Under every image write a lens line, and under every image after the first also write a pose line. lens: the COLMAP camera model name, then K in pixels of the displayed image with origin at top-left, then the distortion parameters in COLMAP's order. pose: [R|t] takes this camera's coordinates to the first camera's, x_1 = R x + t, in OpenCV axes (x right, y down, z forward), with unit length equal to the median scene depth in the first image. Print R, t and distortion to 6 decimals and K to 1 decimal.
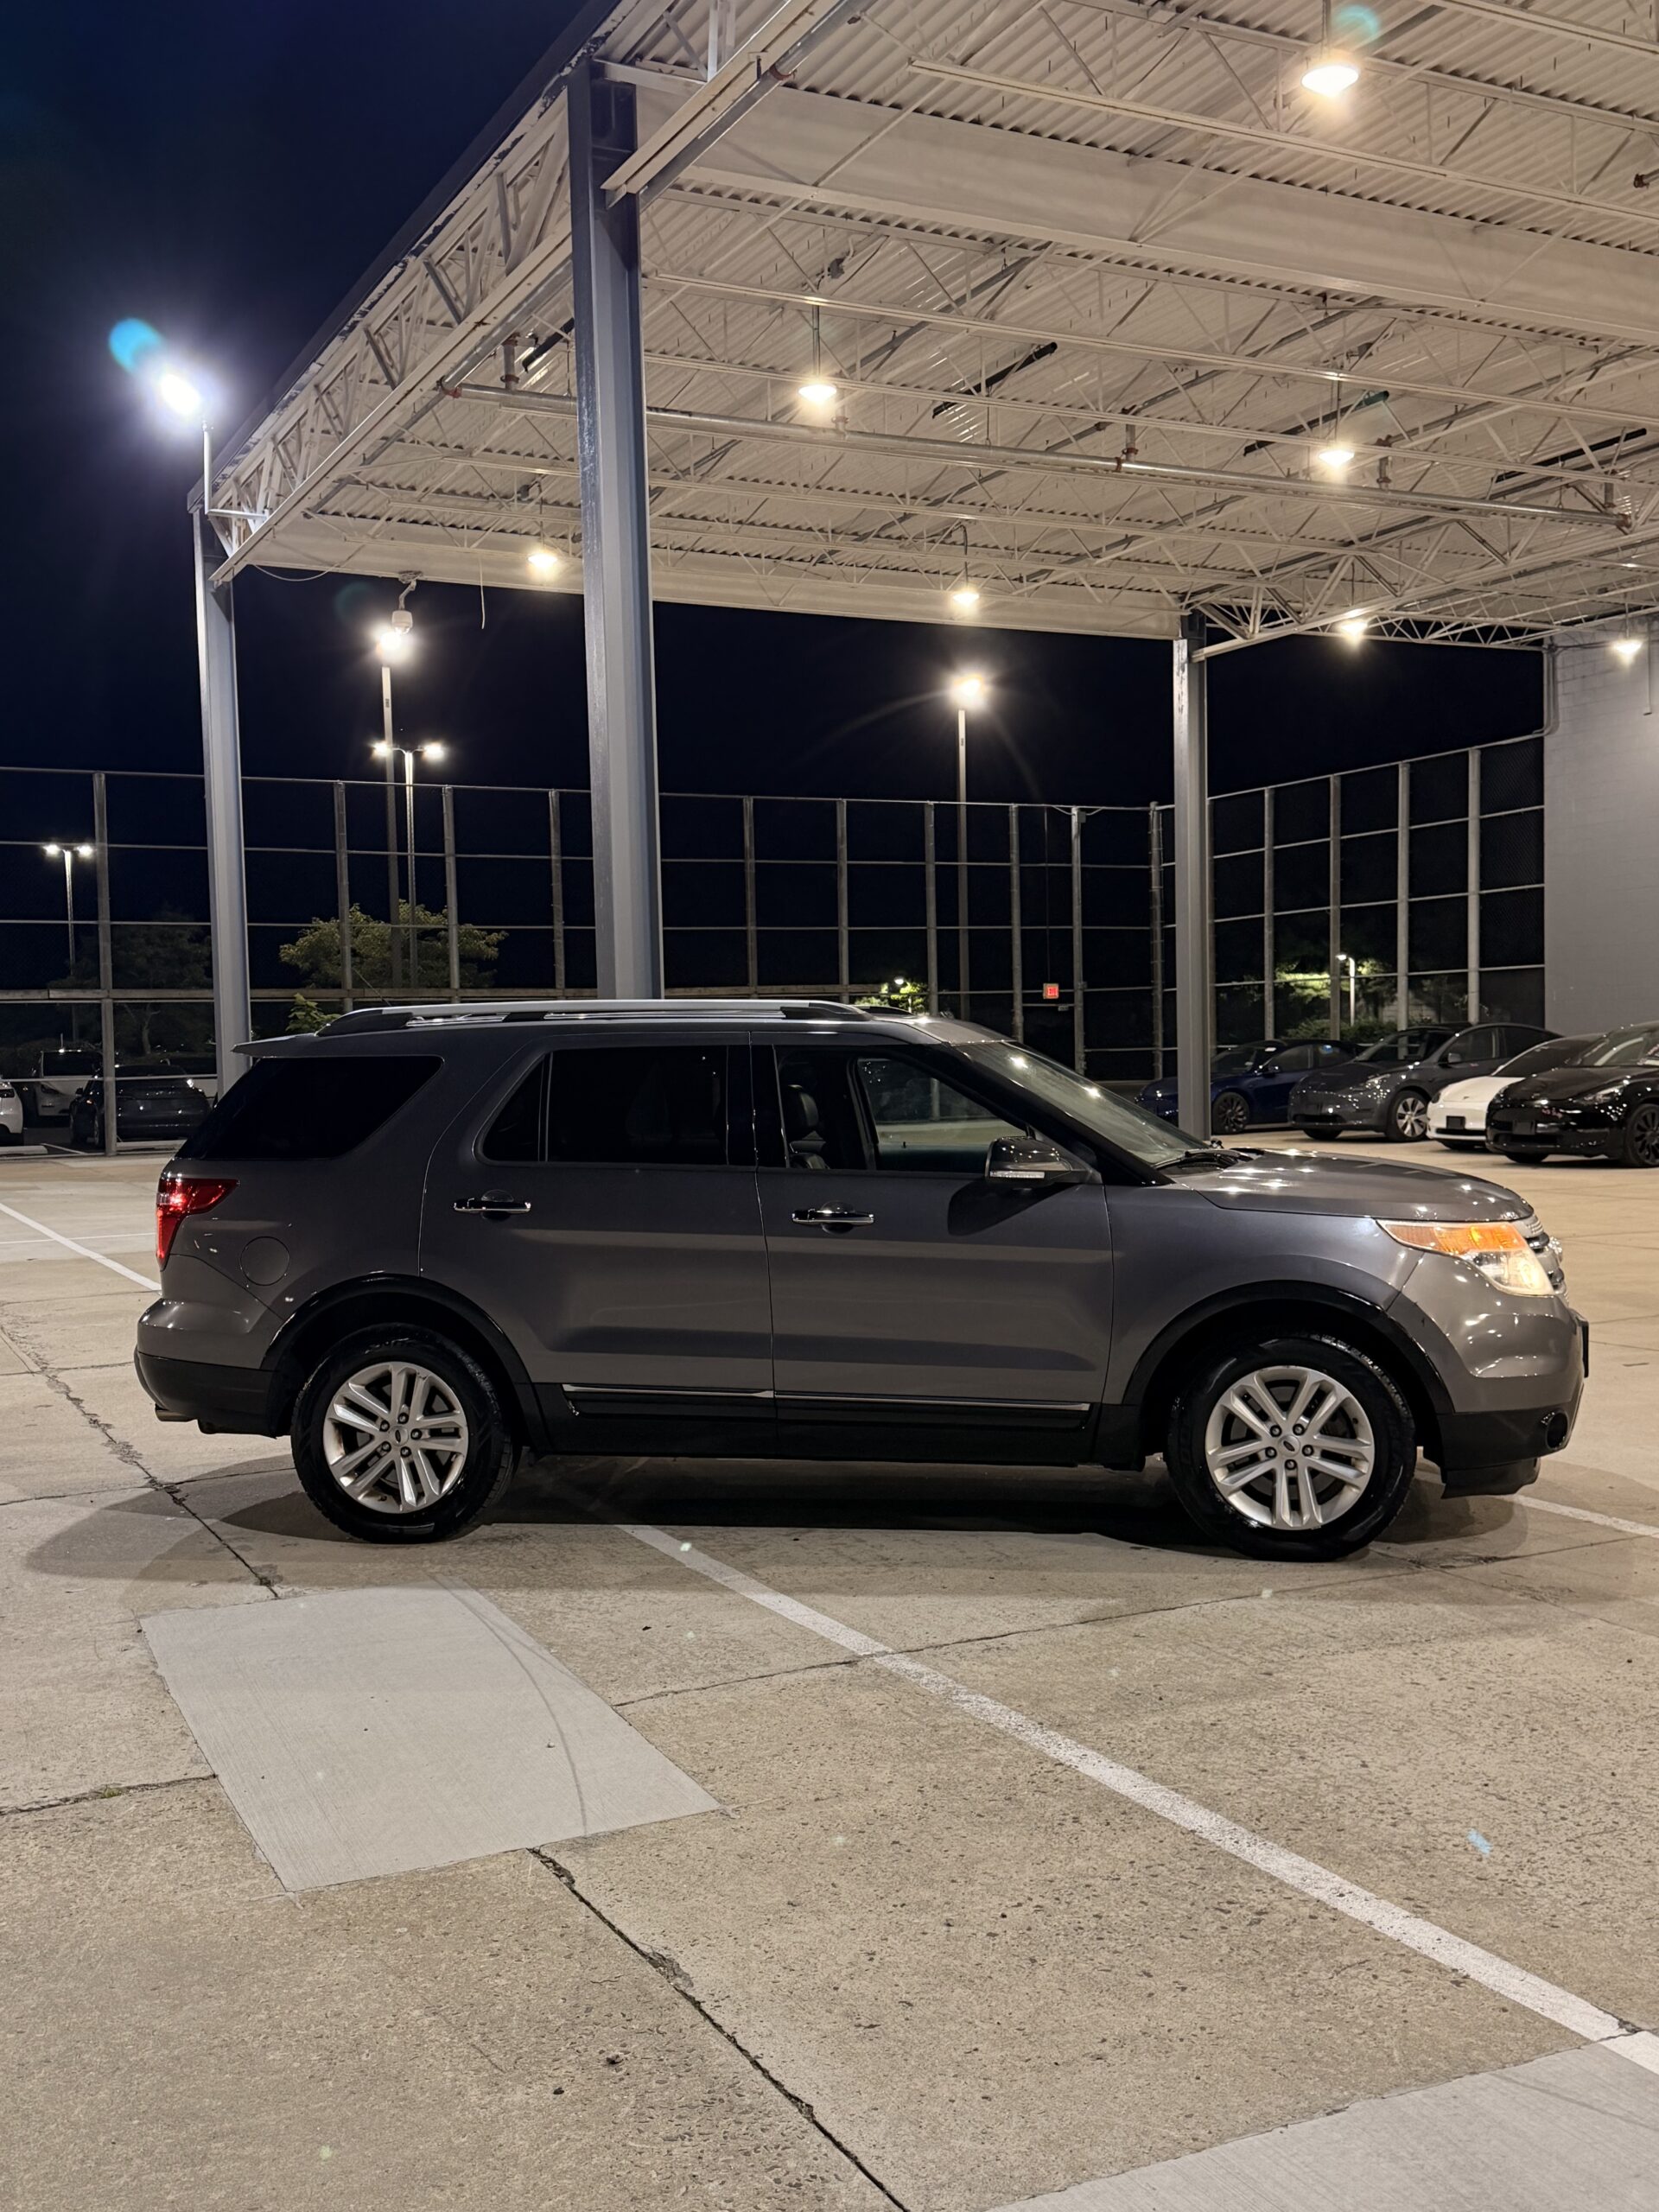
lens RADIAL K [[2169.4, 0, 822.3], [0, 2169.4, 1106.9], [0, 0, 1]] dist [0.175162, -0.327211]
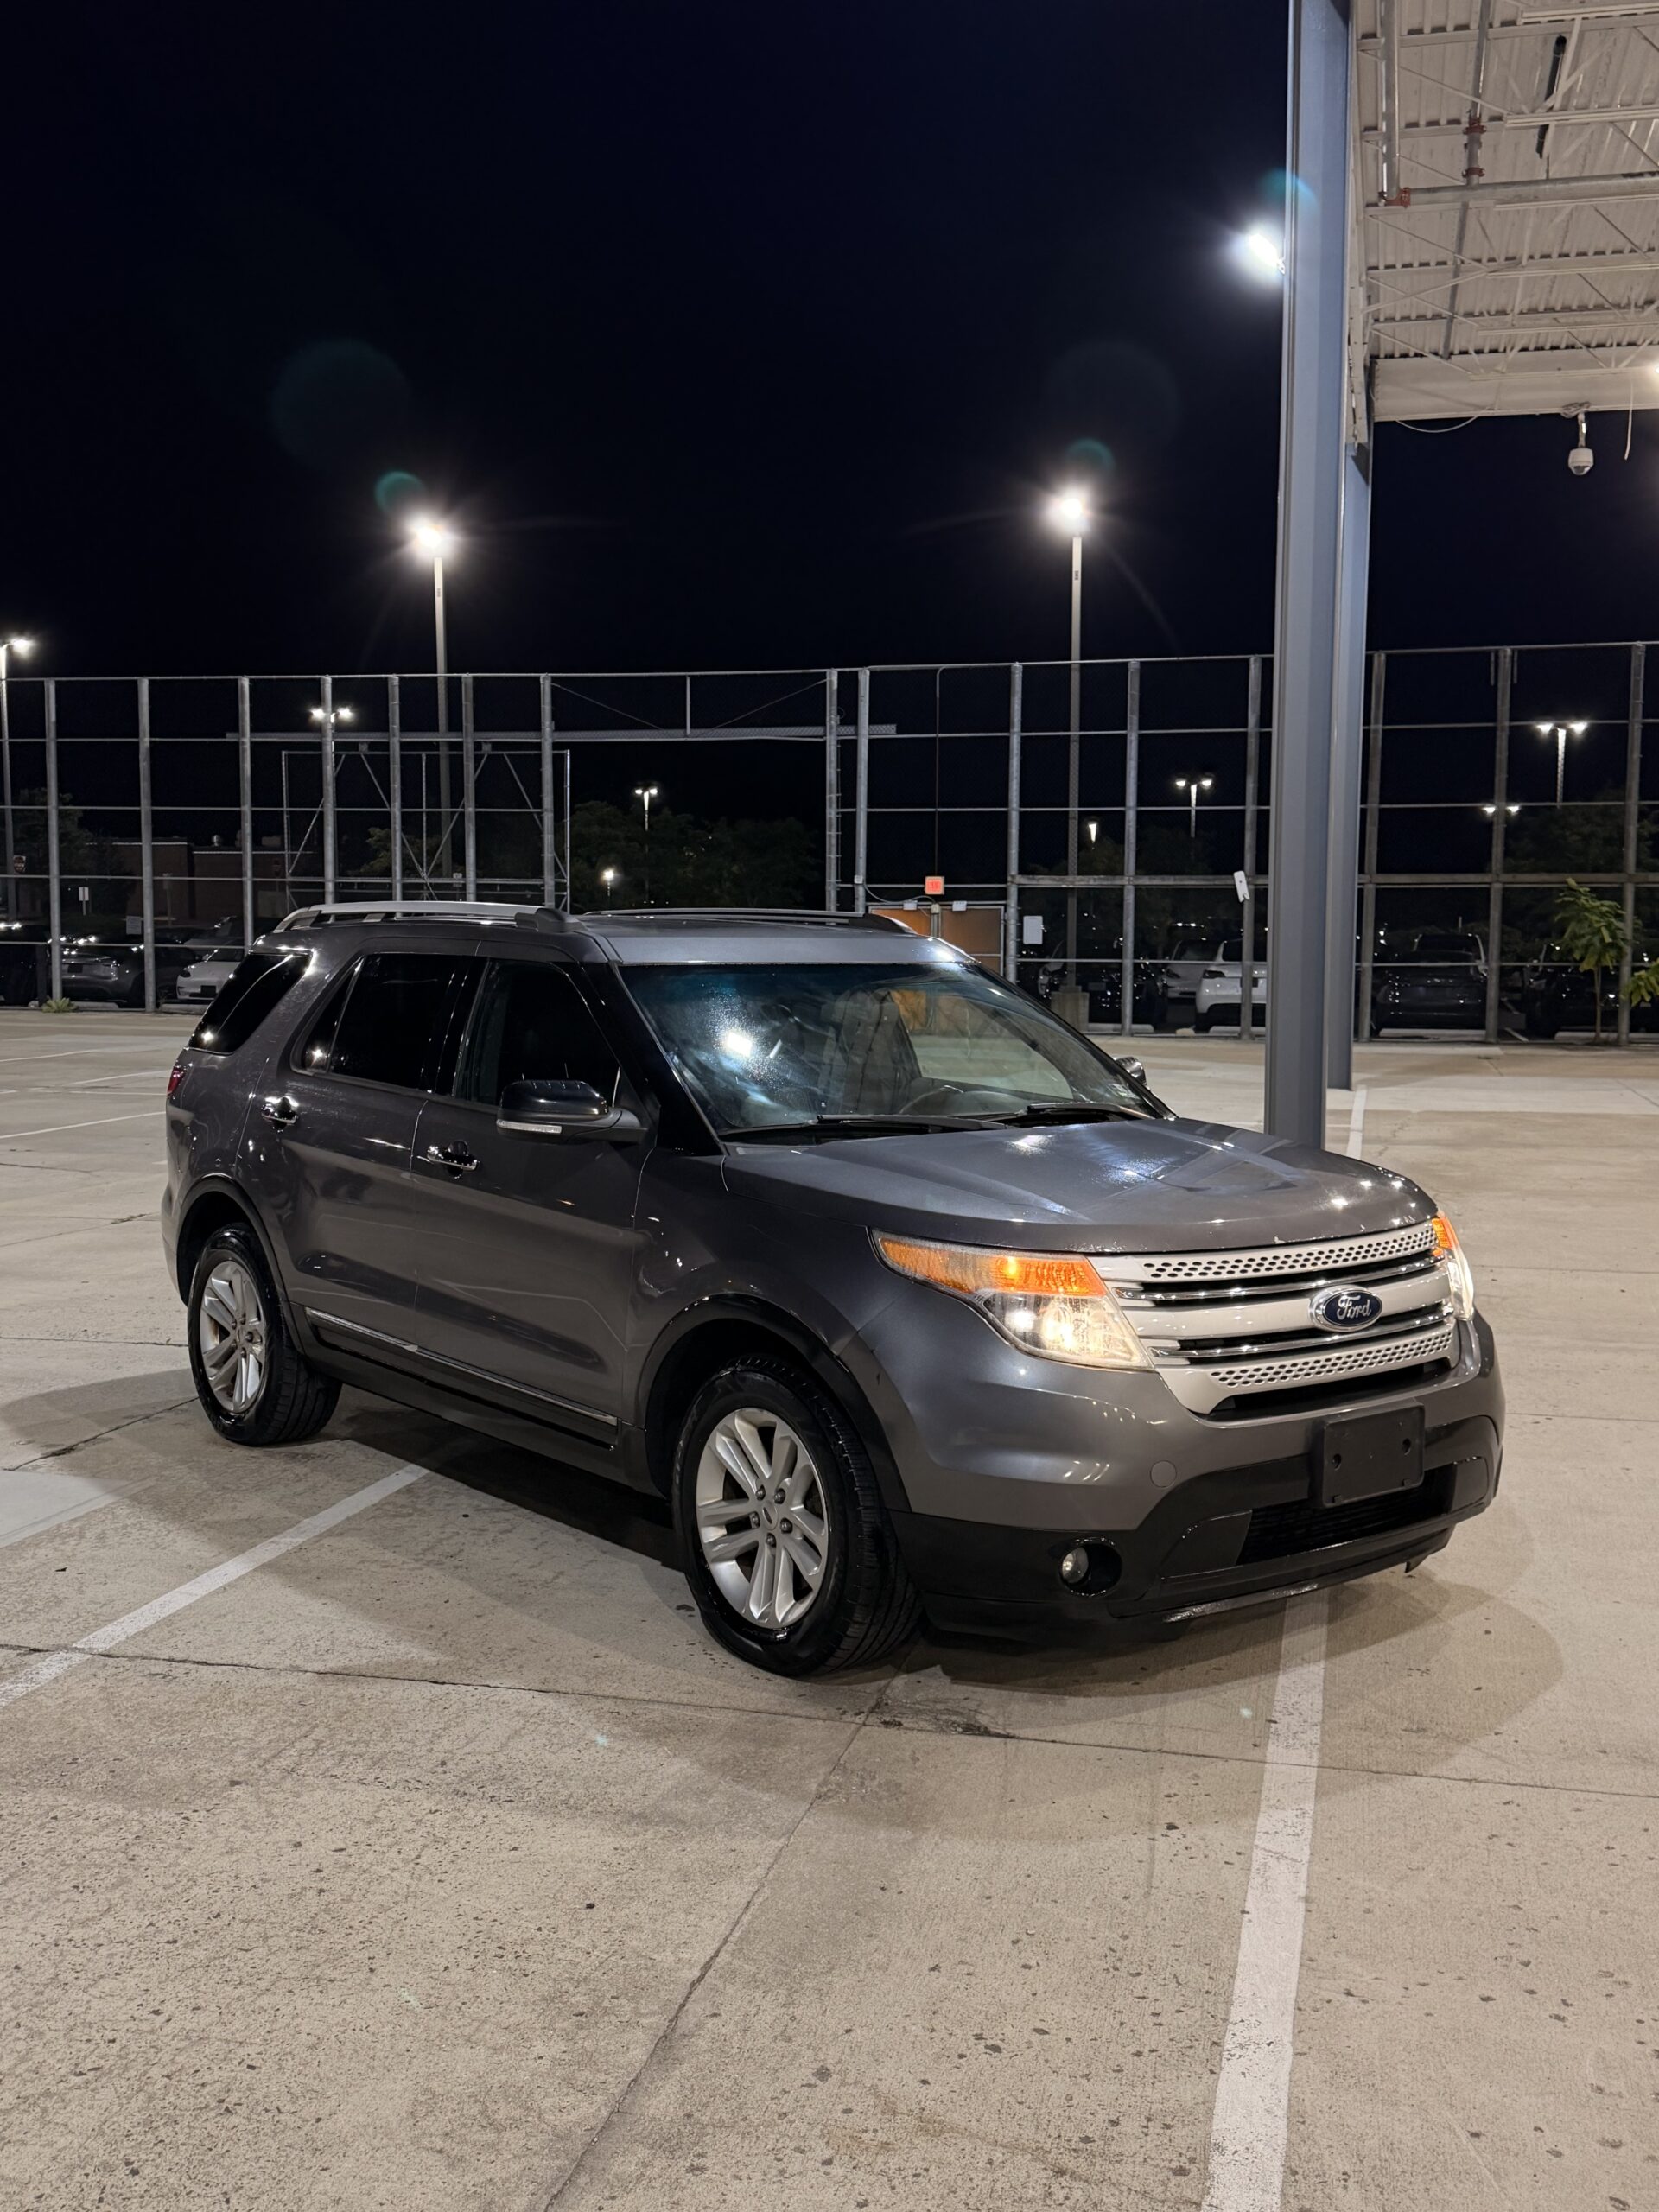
lens RADIAL K [[2169.4, 0, 822.3], [0, 2169.4, 1106.9], [0, 0, 1]] dist [0.175162, -0.327211]
pose [[0.765944, 0.080085, -0.637900, 0.701224], [-0.045061, 0.996458, 0.070993, -0.040698], [0.641326, -0.025632, 0.766840, 0.440919]]
